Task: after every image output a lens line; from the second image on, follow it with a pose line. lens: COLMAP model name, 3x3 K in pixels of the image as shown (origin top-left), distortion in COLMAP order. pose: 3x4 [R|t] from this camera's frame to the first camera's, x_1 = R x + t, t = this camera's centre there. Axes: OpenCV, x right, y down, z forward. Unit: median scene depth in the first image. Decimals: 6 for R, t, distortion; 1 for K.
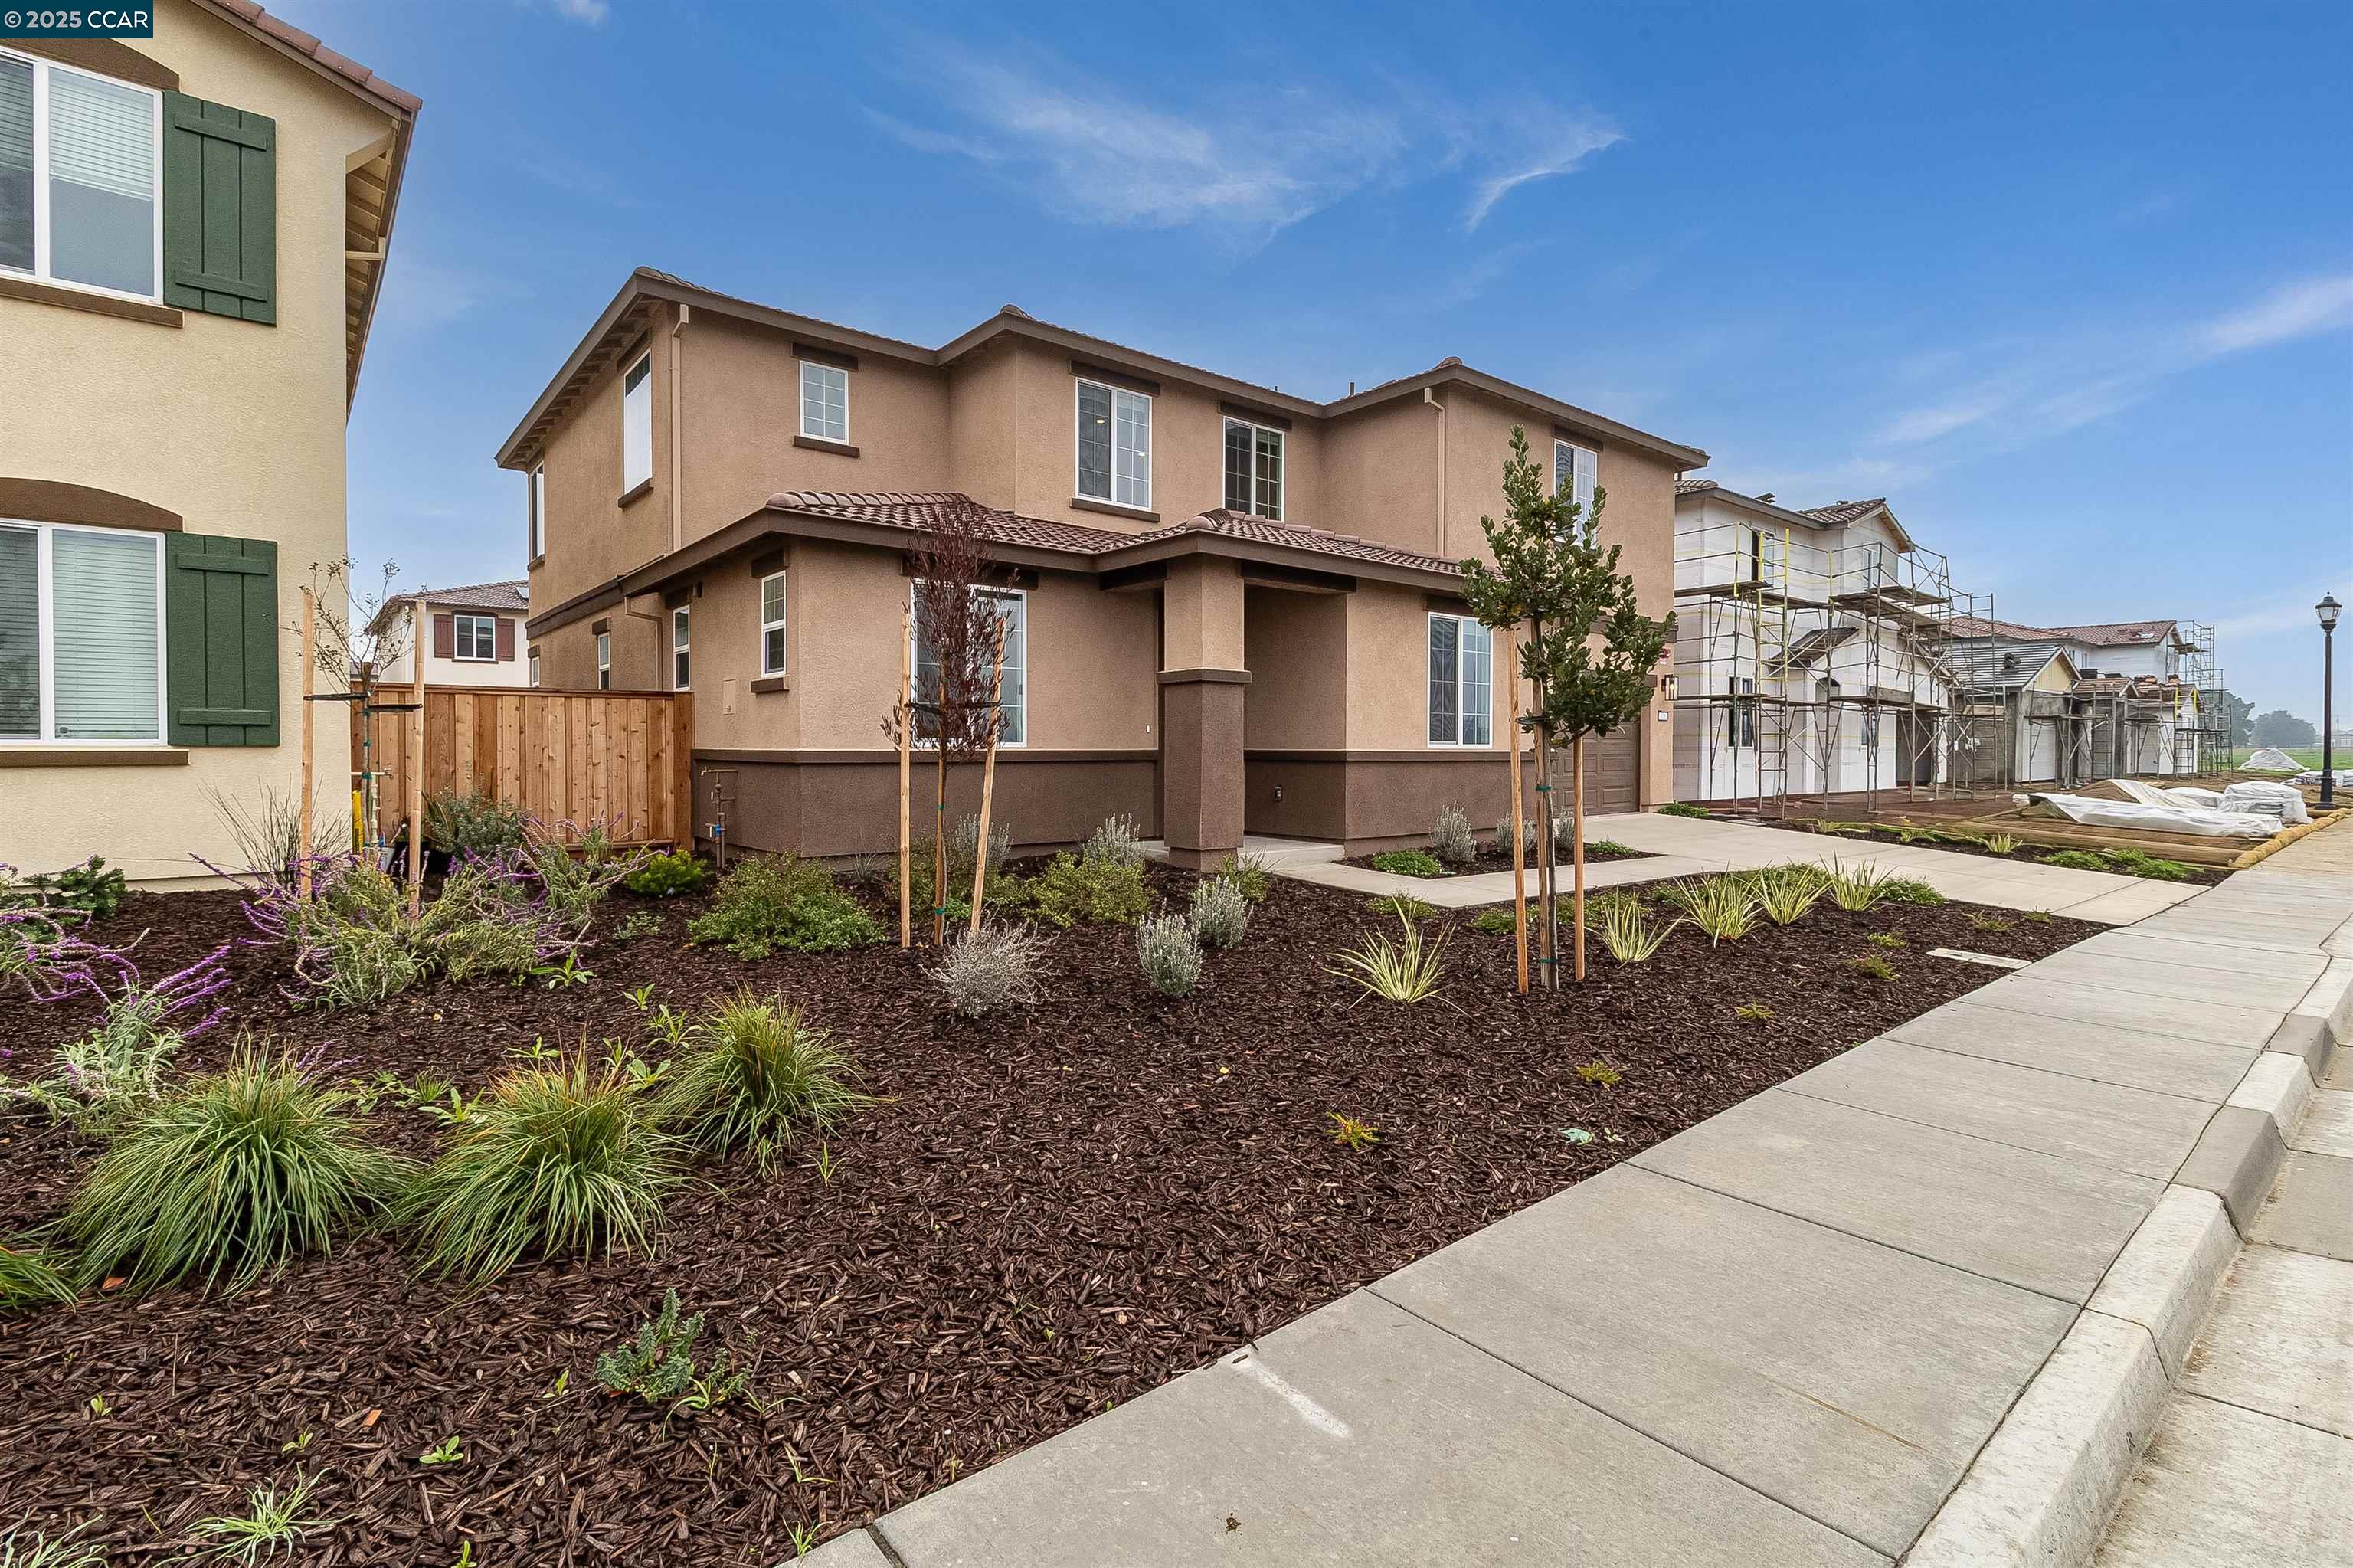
lens RADIAL K [[1112.7, 0, 1188.6], [0, 1112.7, 766.8], [0, 0, 1]] dist [-0.012279, 0.000033]
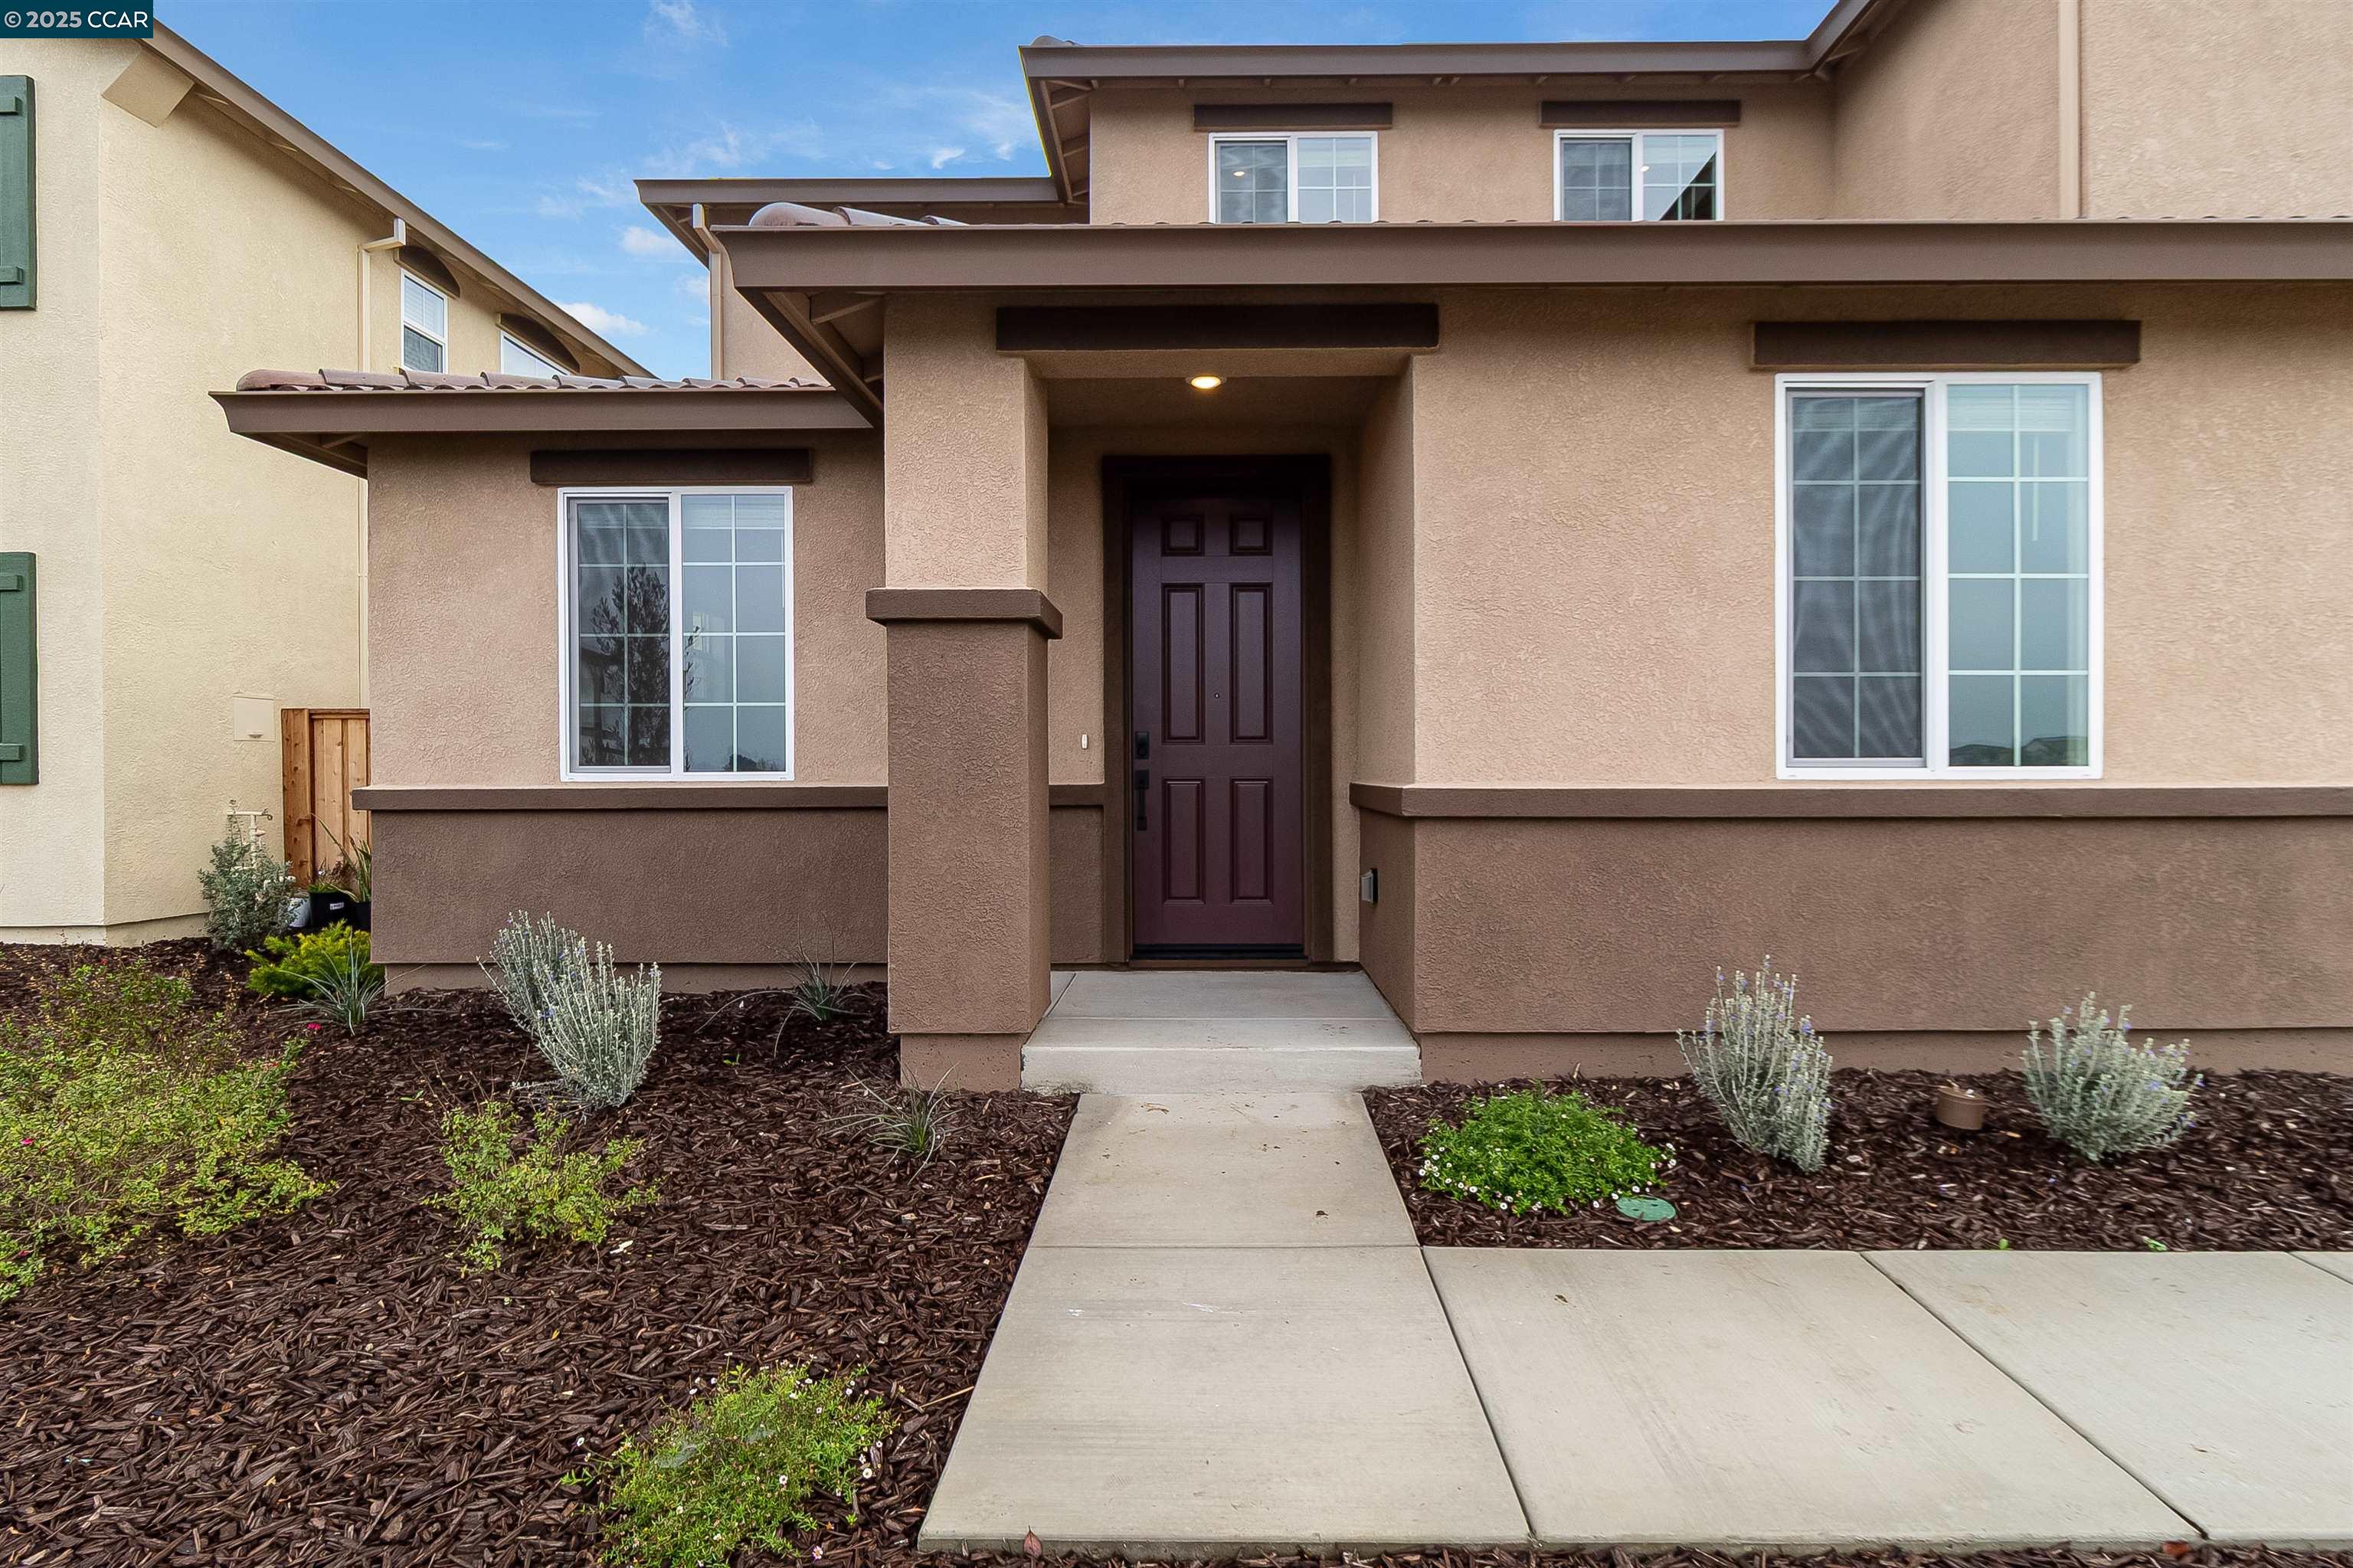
lens RADIAL K [[1112.7, 0, 1188.6], [0, 1112.7, 766.8], [0, 0, 1]] dist [-0.012279, 0.000033]
pose [[0.757459, -0.014798, -0.652716, 0.298843], [-0.008052, 0.999455, -0.032003, -0.008324], [0.652834, 0.029497, 0.756927, 0.639745]]
